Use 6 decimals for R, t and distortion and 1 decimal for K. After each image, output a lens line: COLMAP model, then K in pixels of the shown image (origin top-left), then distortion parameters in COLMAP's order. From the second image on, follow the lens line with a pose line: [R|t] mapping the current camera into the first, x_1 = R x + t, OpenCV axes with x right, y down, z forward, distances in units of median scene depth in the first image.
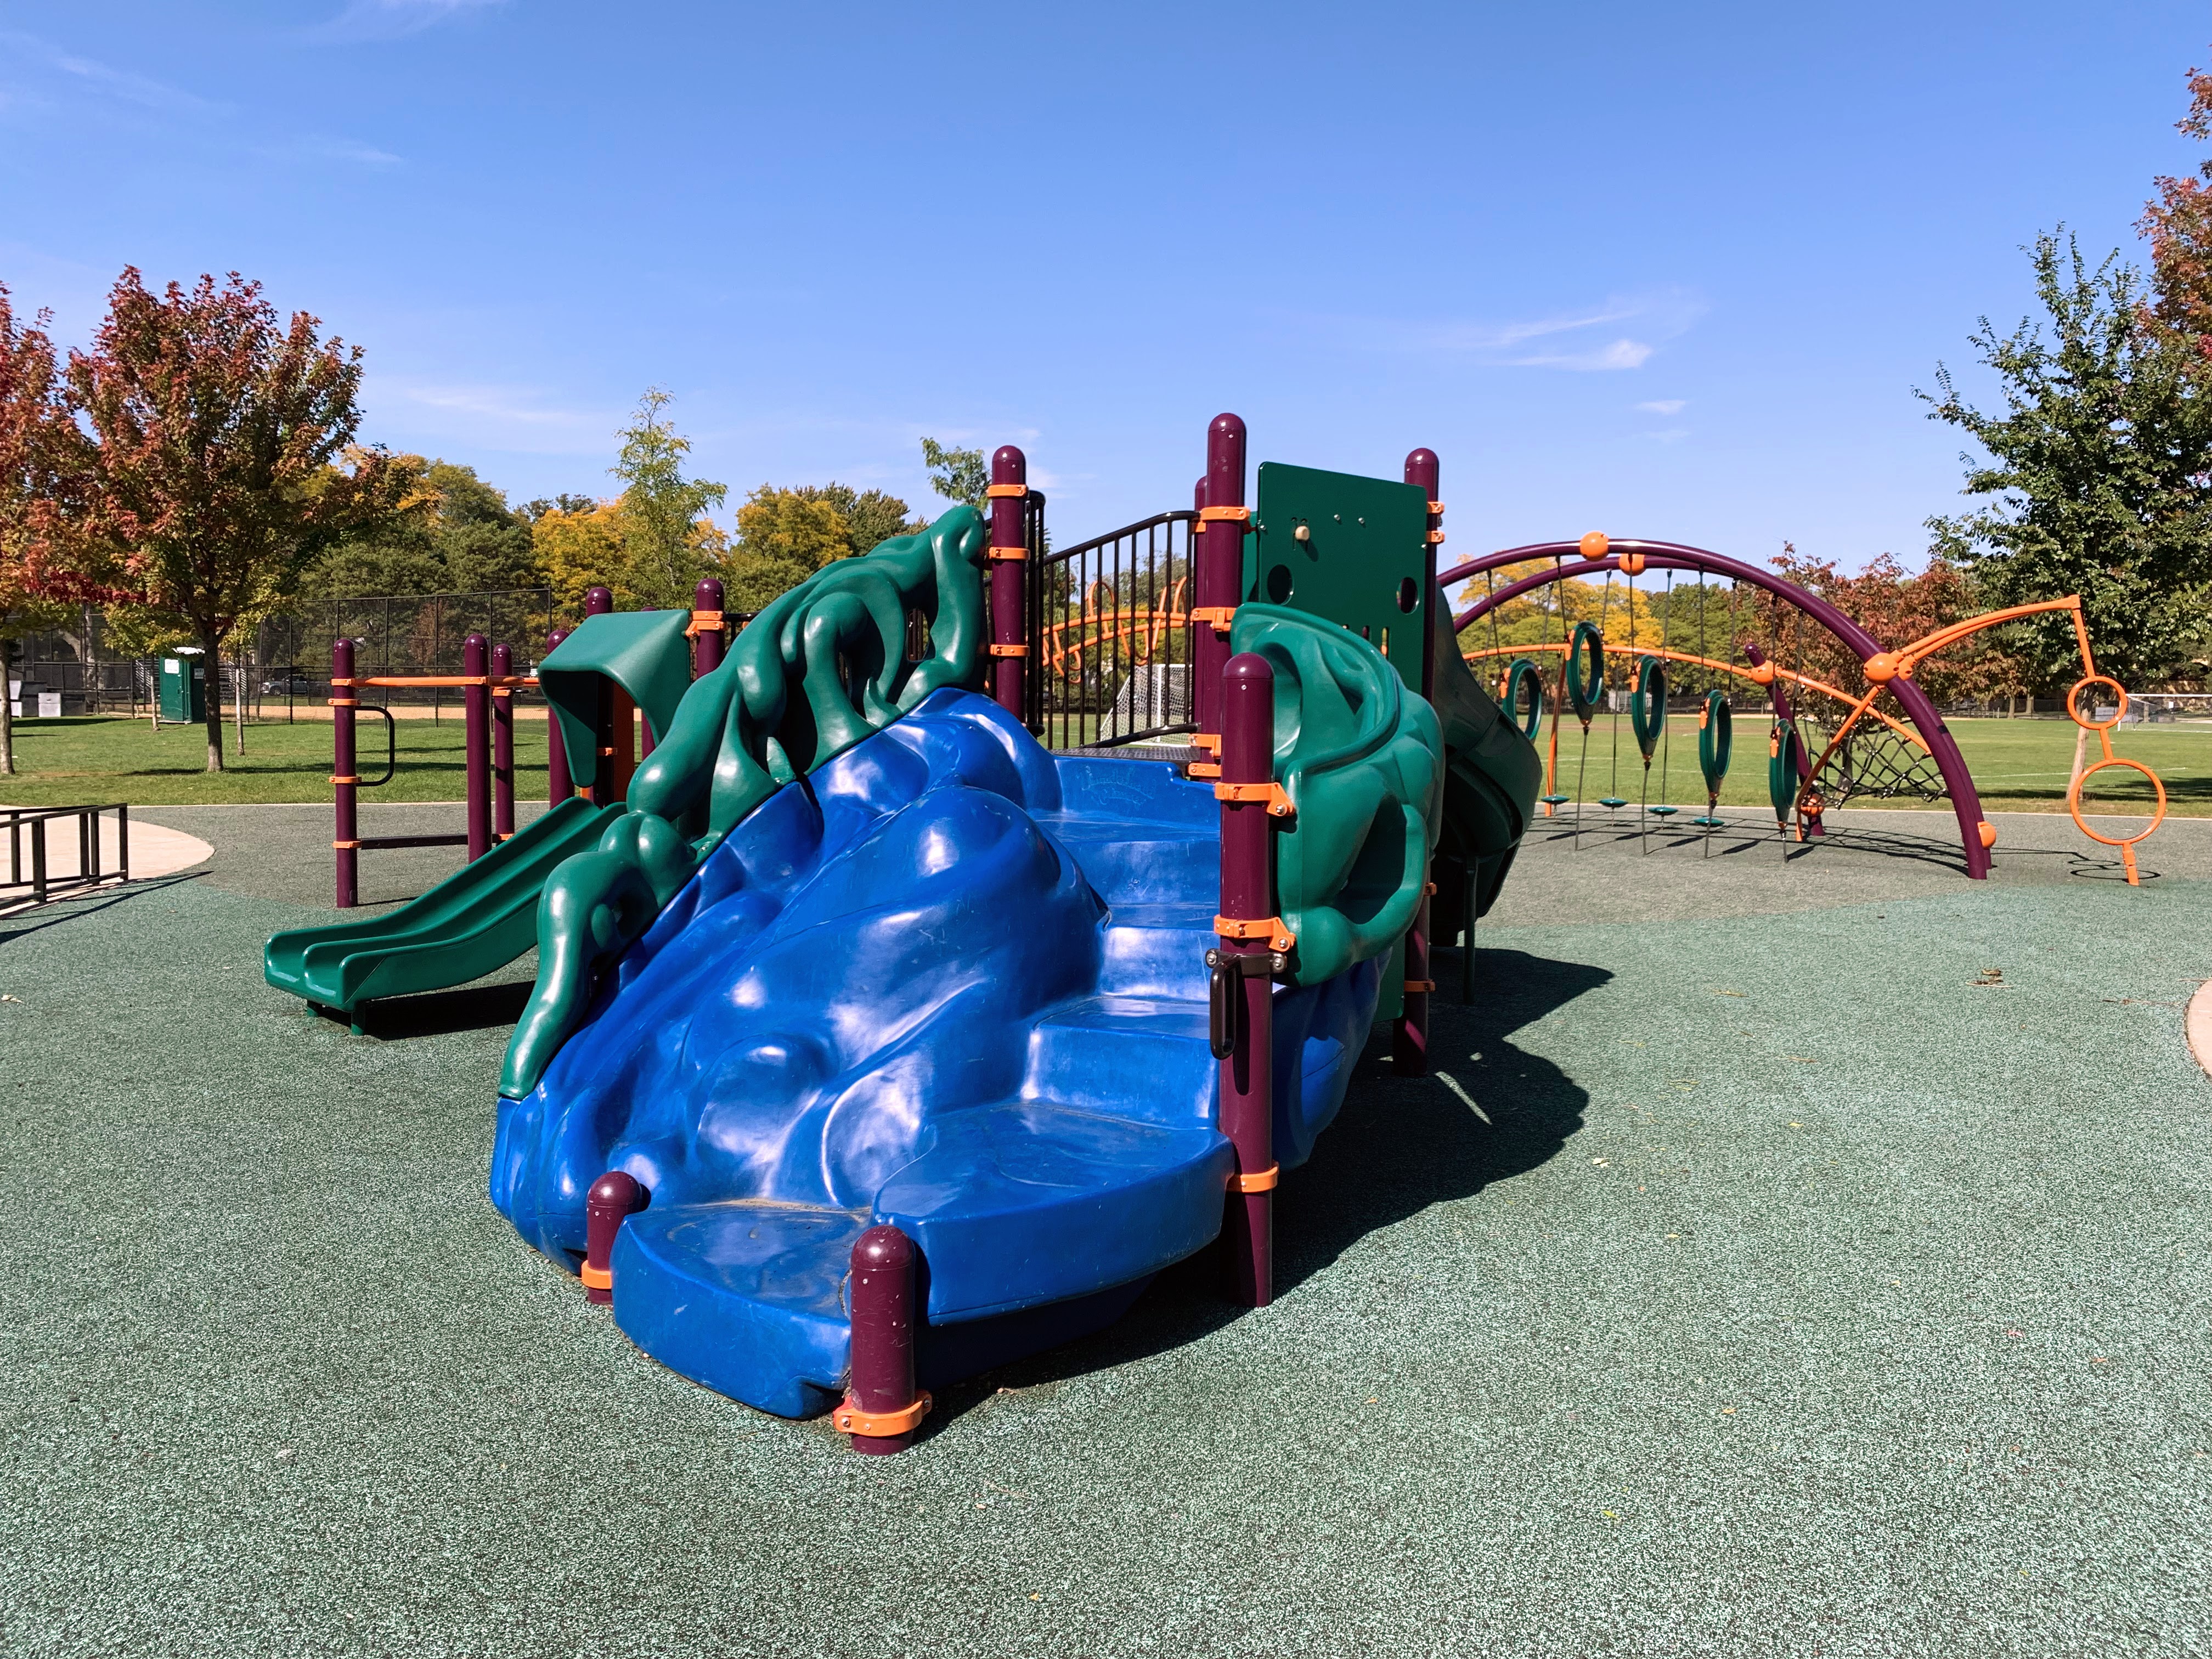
lens RADIAL K [[1708.8, 0, 1096.1], [0, 1708.8, 835.7], [0, 0, 1]] dist [0.045054, -0.051030]
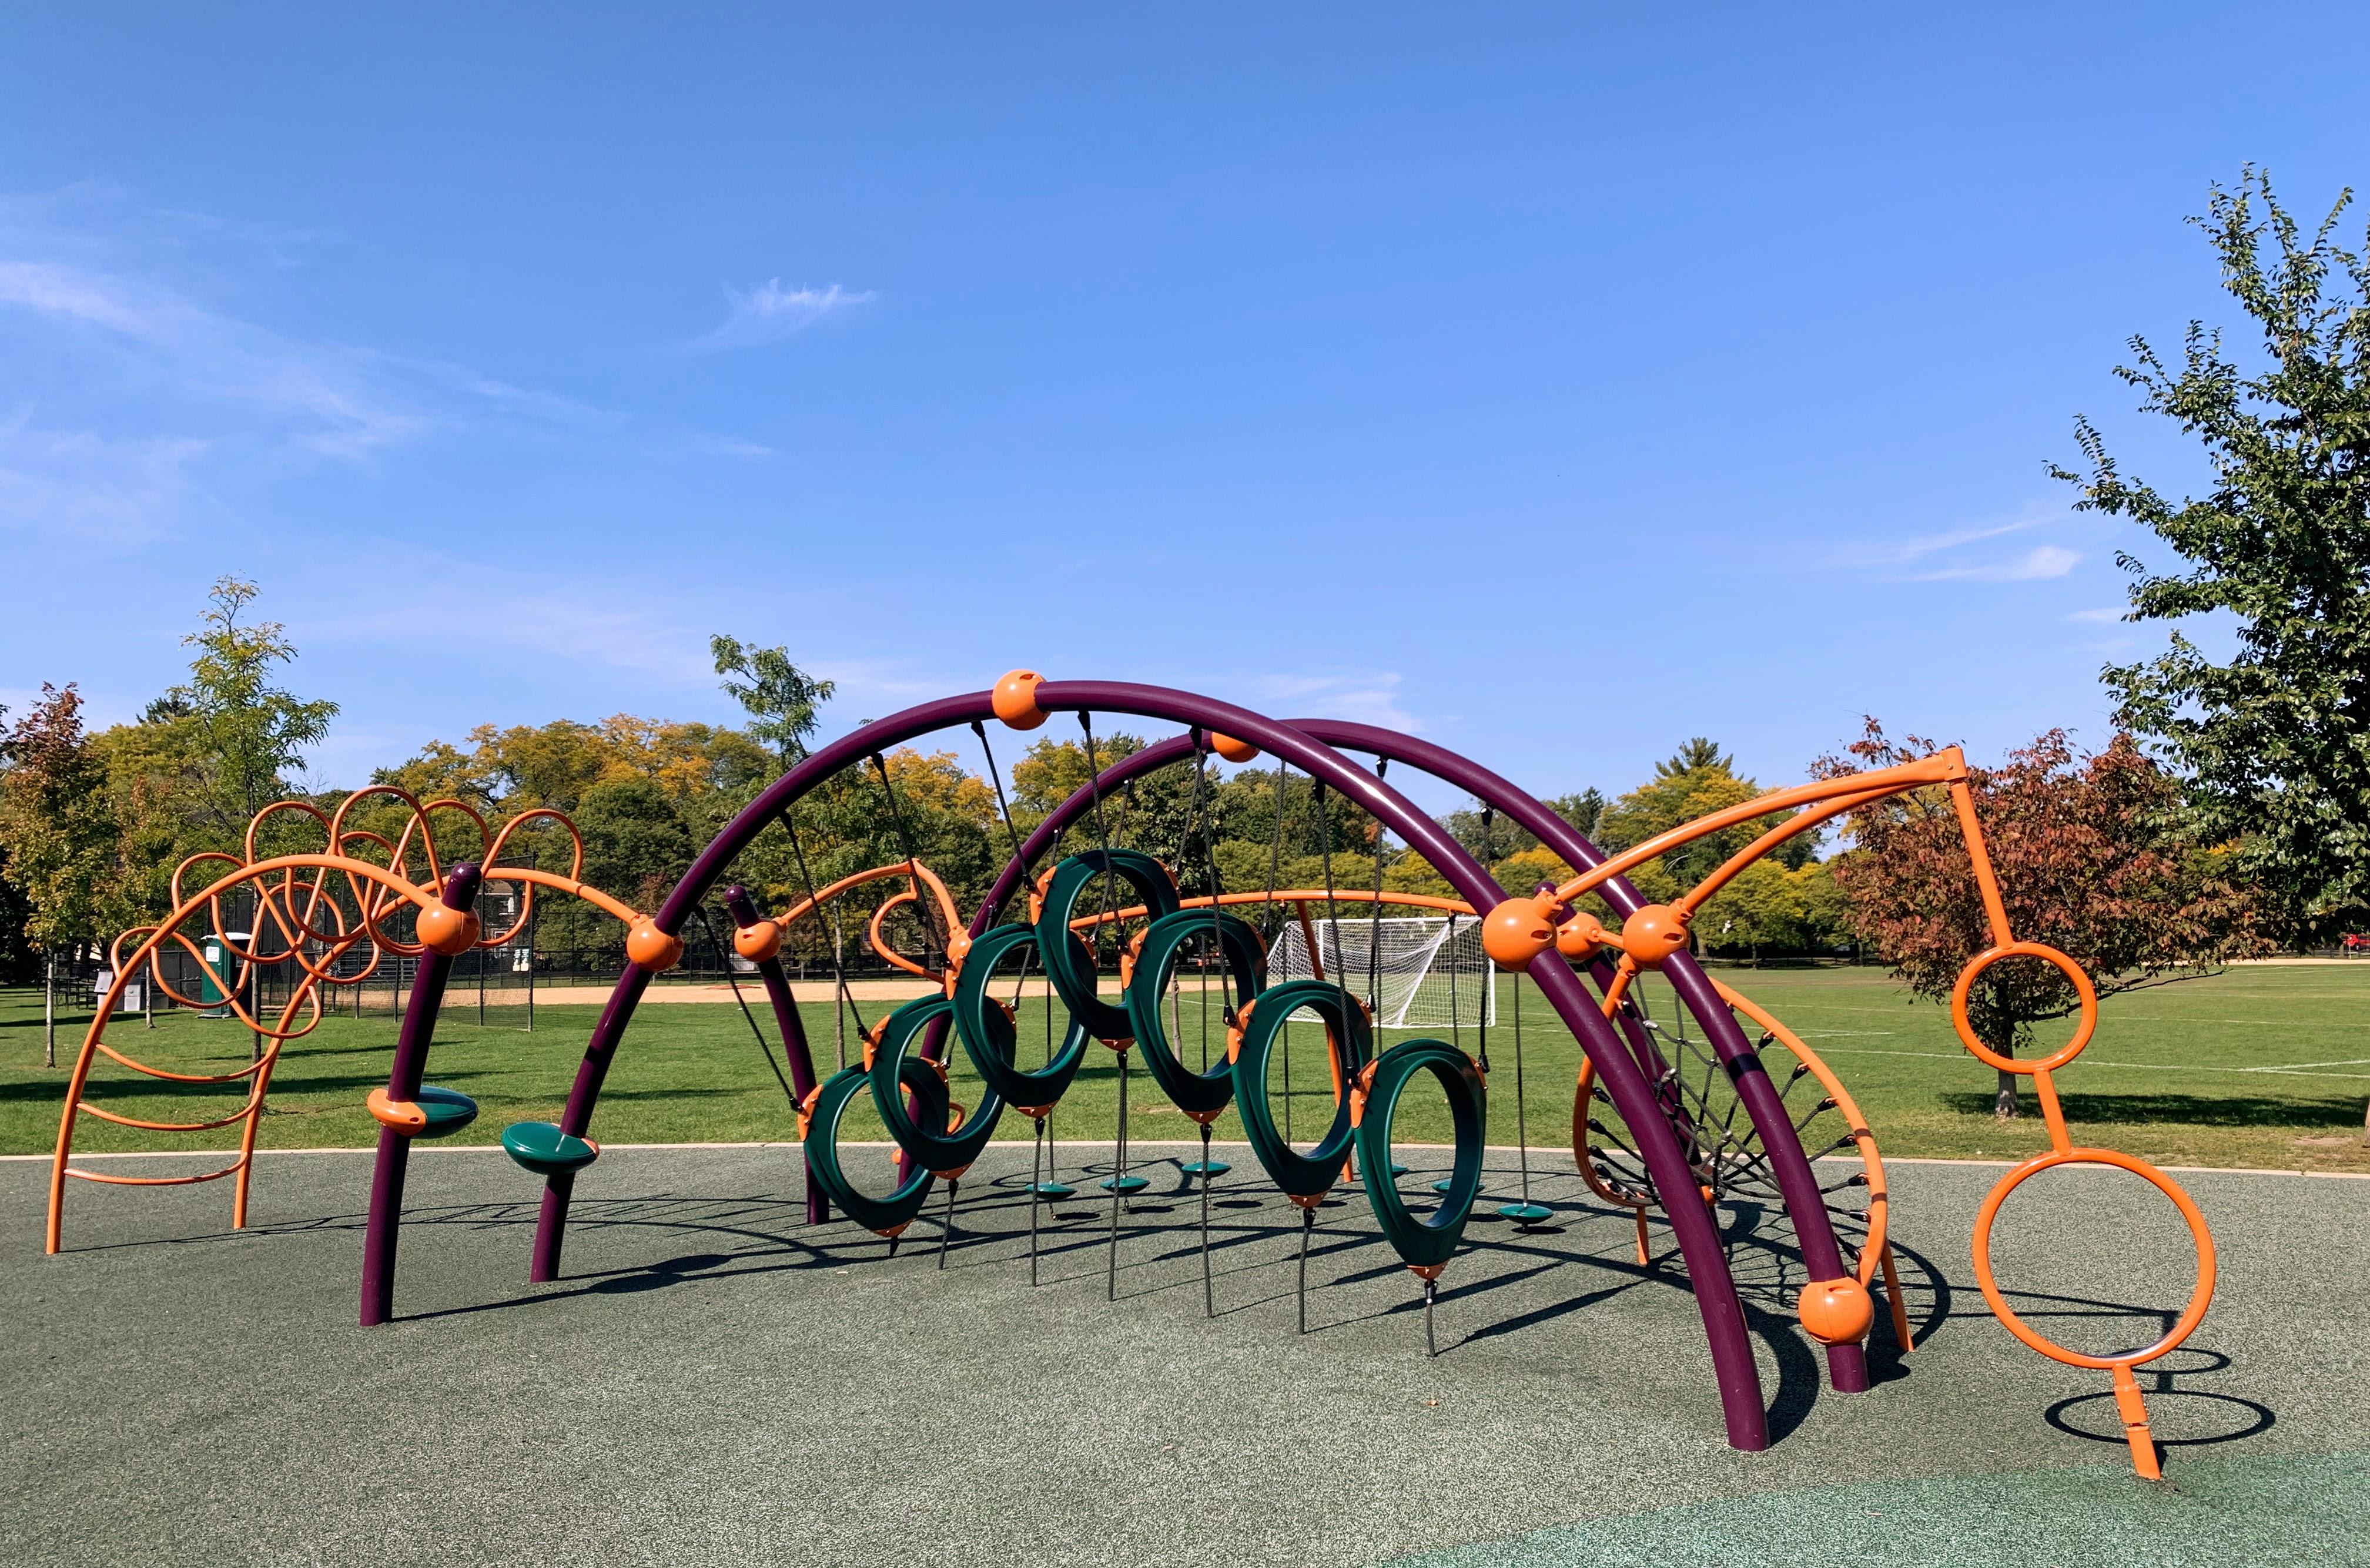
lens RADIAL K [[1819.9, 0, 1183.2], [0, 1819.9, 824.6], [0, 0, 1]] dist [-0.038881, 0.096002]
pose [[0.985704, -0.034804, -0.164852, 0.274139], [0.009323, 0.988199, -0.152889, -0.034333], [0.168228, 0.149166, 0.974397, 0.334425]]
